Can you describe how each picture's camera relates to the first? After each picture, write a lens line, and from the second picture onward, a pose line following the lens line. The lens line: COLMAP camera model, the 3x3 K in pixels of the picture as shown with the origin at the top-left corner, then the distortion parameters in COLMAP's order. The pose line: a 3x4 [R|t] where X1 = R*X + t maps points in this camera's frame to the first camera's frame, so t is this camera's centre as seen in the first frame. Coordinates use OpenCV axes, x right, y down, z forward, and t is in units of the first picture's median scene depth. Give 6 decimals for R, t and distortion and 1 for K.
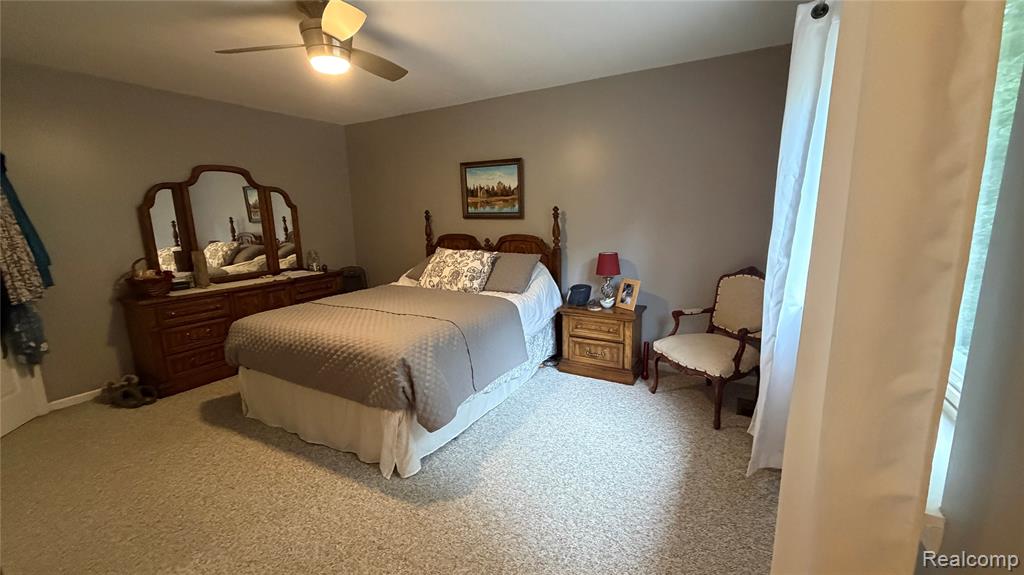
lens RADIAL K [[411.0, 0, 512.3], [0, 411.0, 288.0], [0, 0, 1]] dist [-0.000824, -0.000713]
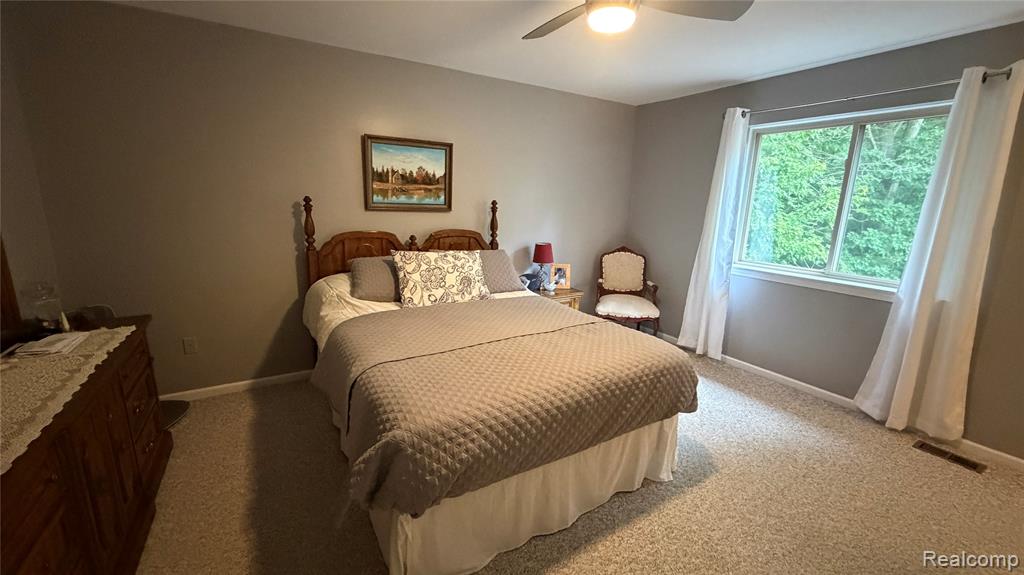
lens RADIAL K [[411.0, 0, 511.1], [0, 411.0, 286.2], [0, 0, 1]] dist [-0.000824, -0.000713]
pose [[0.485279, -0.153160, 0.860841, -0.702539], [0.120710, 0.986847, 0.107531, -0.087720], [-0.865987, 0.051729, 0.497383, 0.443722]]
